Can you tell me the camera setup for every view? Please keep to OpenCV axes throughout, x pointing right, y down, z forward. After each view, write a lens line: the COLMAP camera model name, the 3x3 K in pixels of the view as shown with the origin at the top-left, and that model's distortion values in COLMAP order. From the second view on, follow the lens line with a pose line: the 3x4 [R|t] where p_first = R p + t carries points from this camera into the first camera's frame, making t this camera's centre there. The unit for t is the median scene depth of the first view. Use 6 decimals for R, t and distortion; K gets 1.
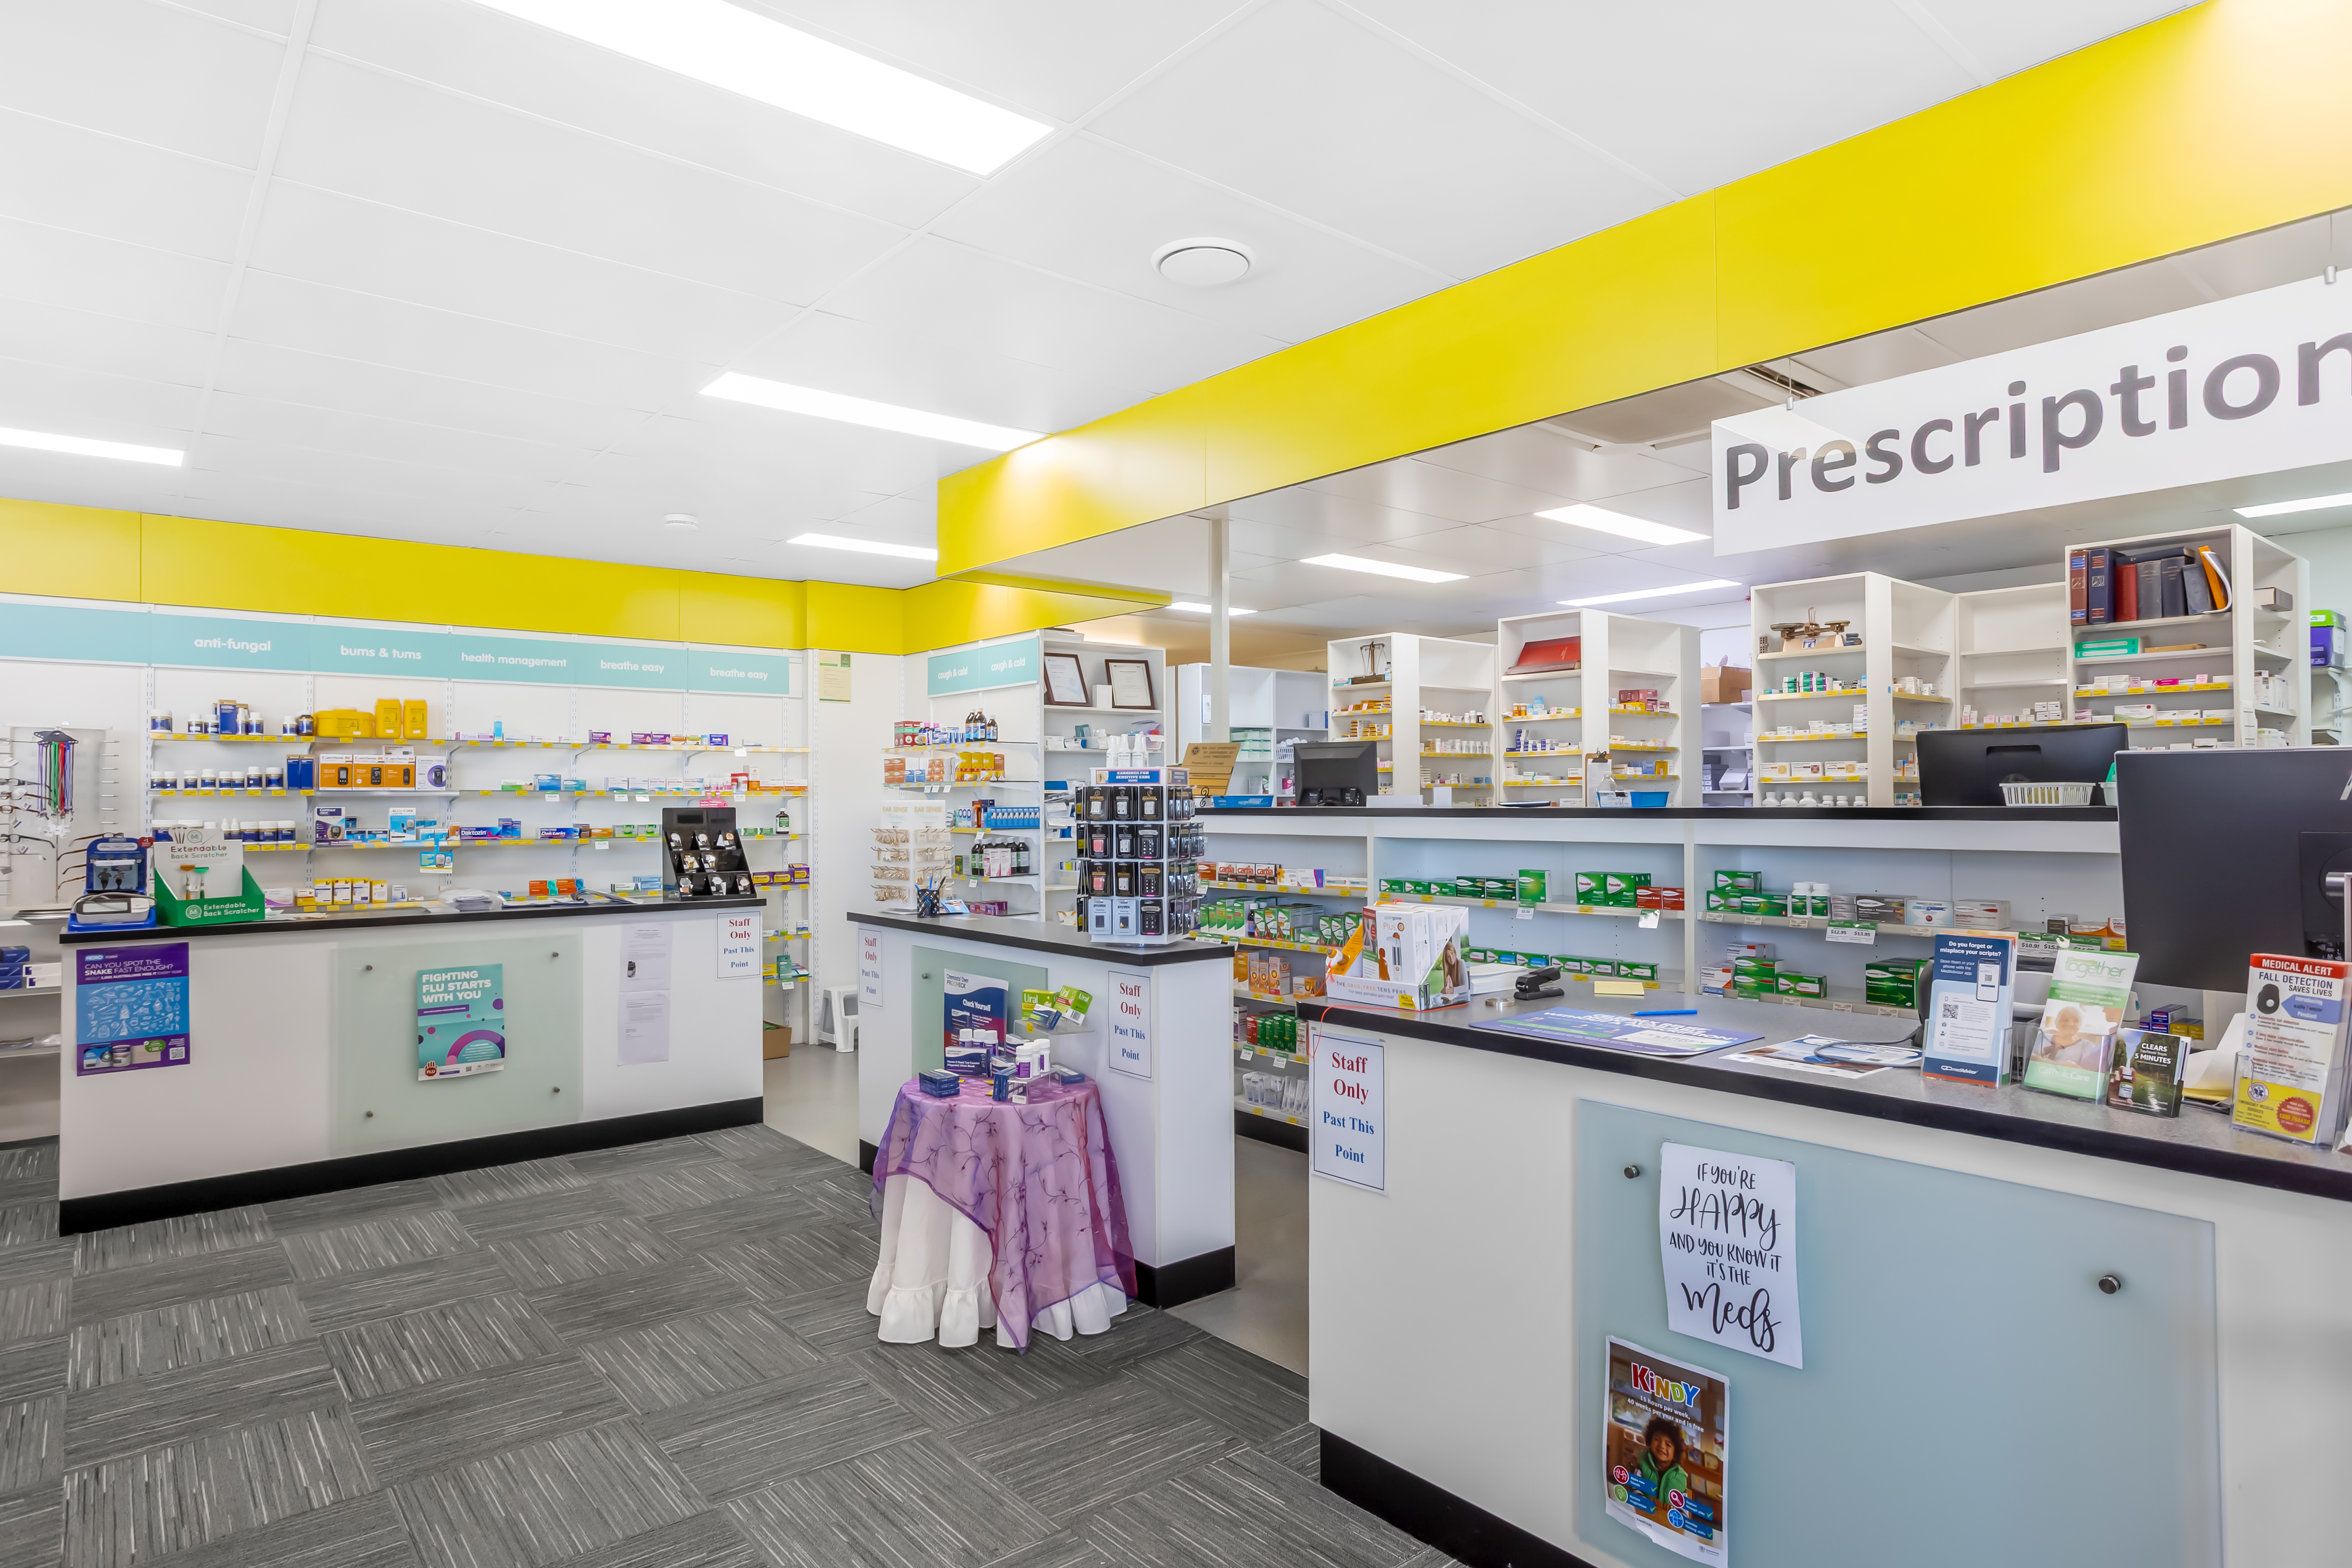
lens RADIAL K [[1294.2, 0, 1175.5], [0, 1294.2, 790.5], [0, 0, 1]] dist [0.003282, 0.001236]
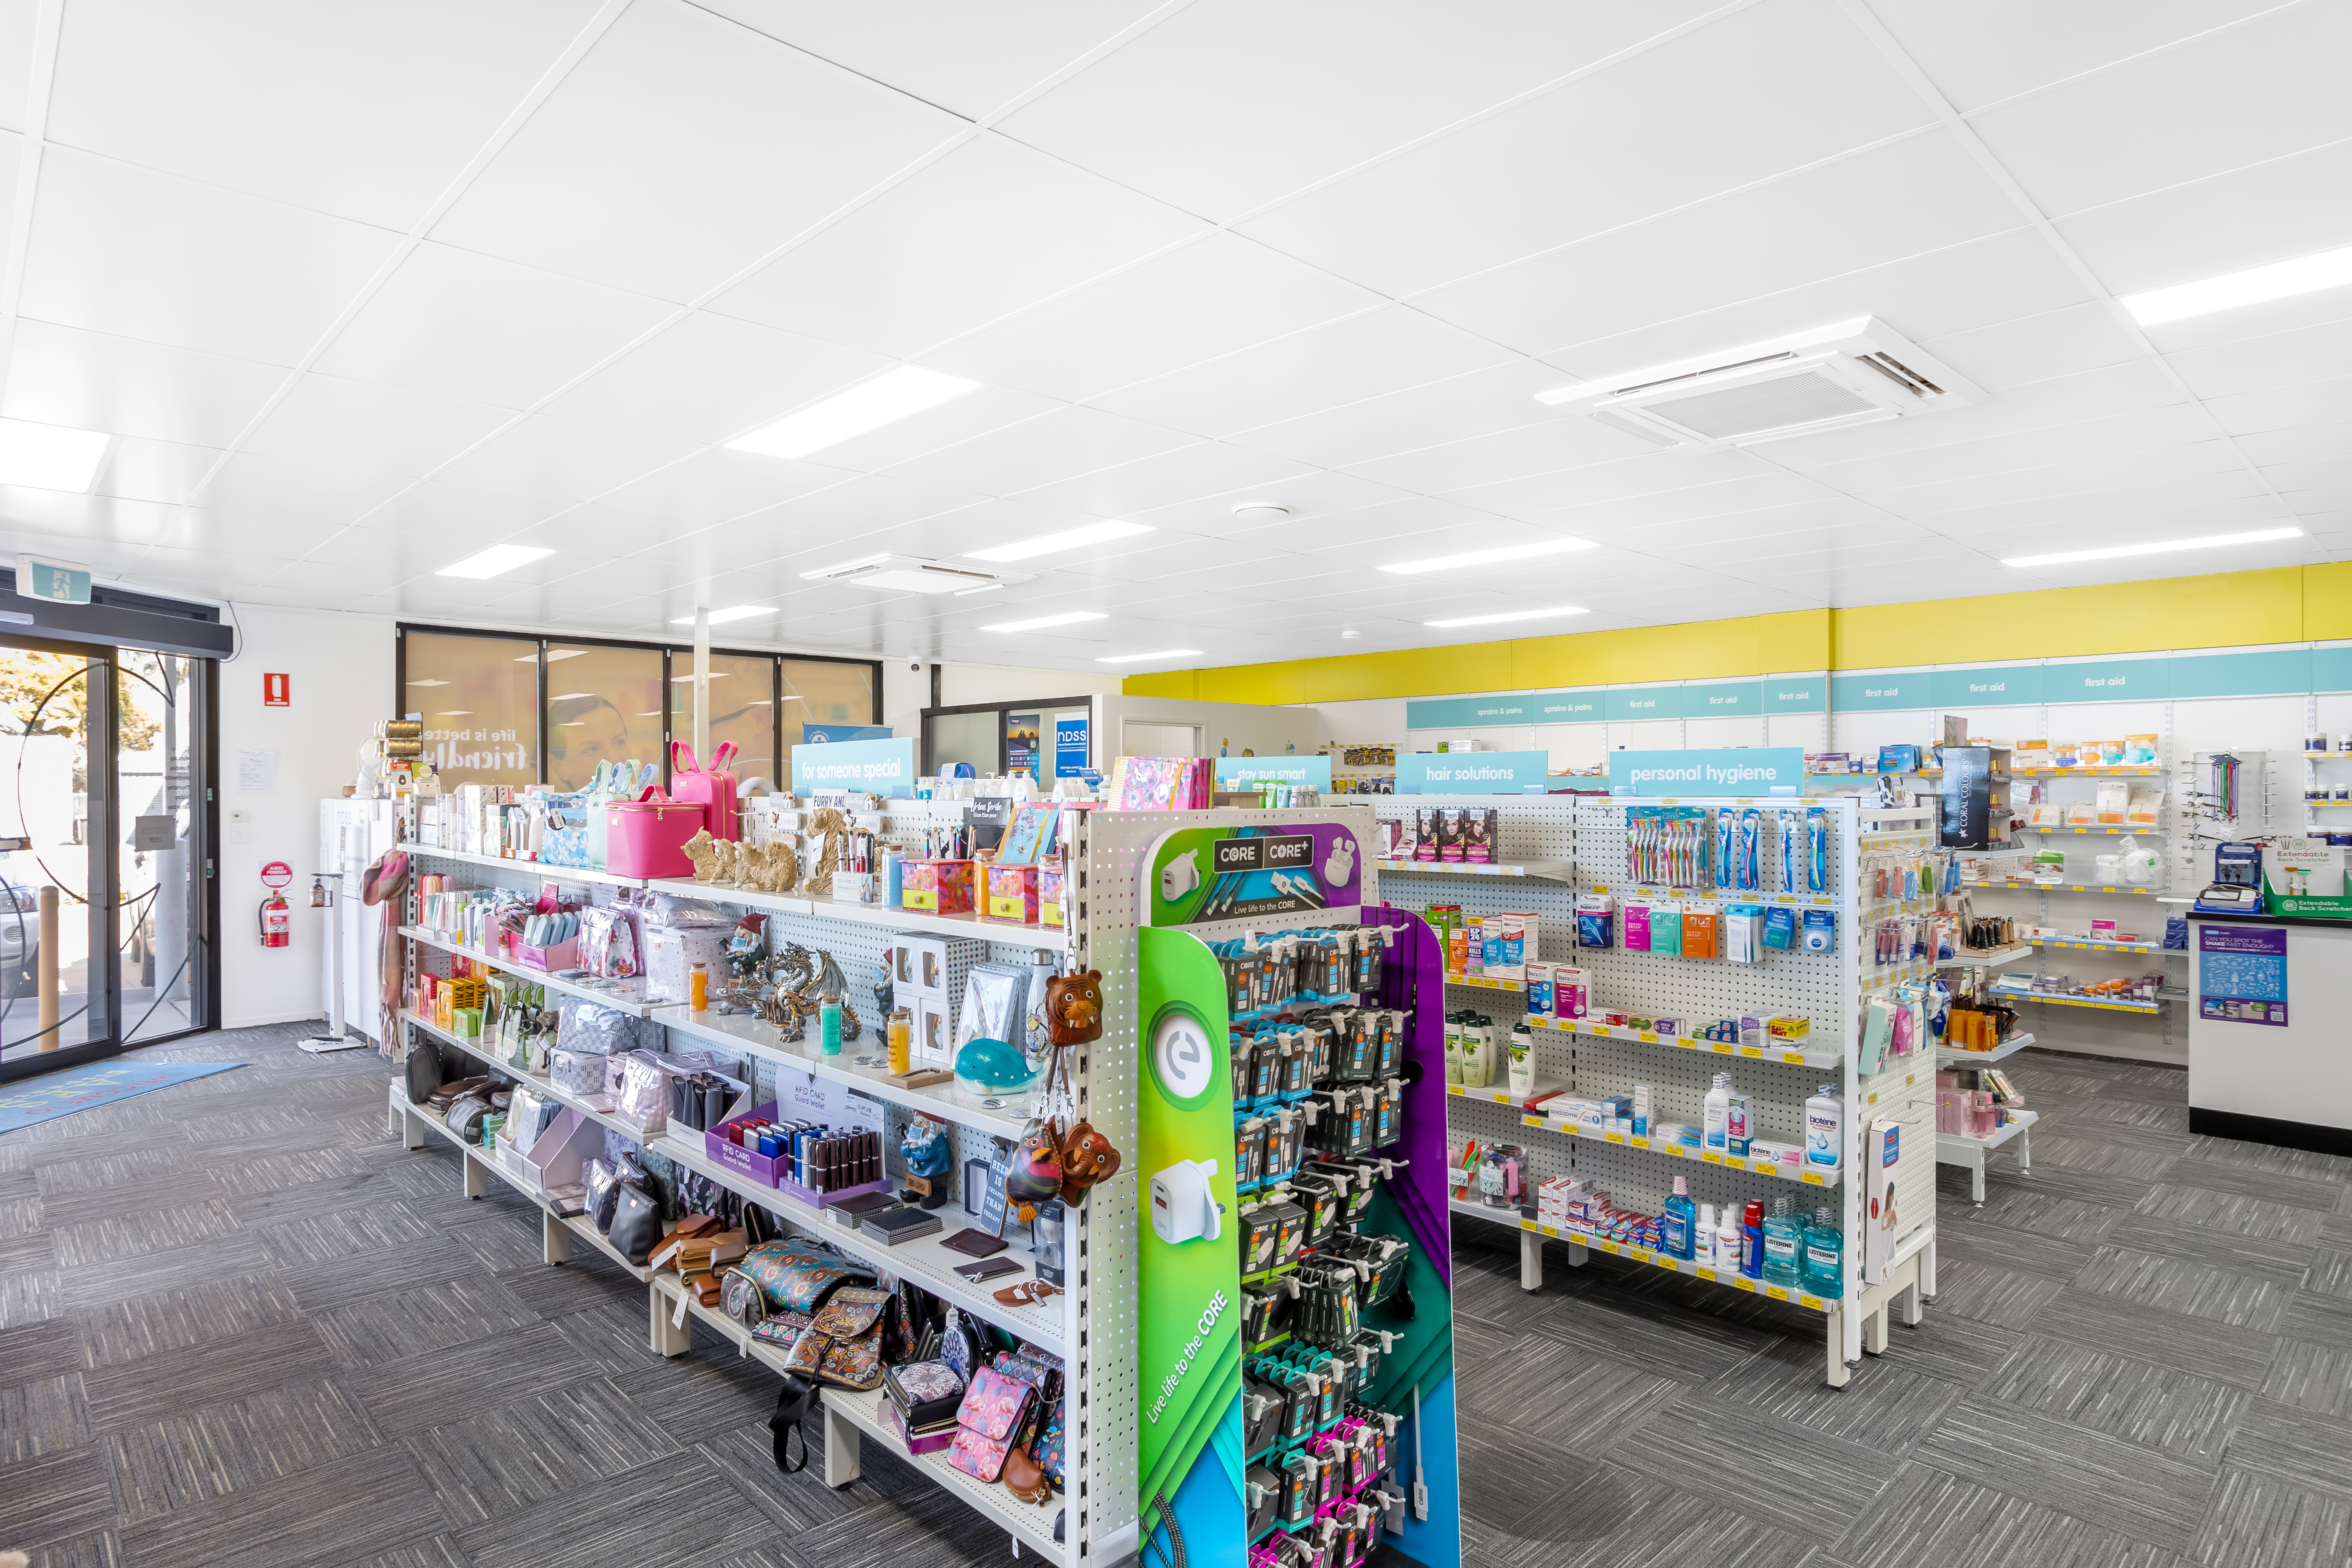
lens RADIAL K [[1294.2, 0, 1177.2], [0, 1294.2, 785.6], [0, 0, 1]] dist [0.003282, 0.001236]
pose [[0.076850, 0.003116, -0.997038, 0.403337], [0.010763, 0.999934, 0.003954, -0.037728], [0.996985, -0.011035, 0.076811, -0.157418]]
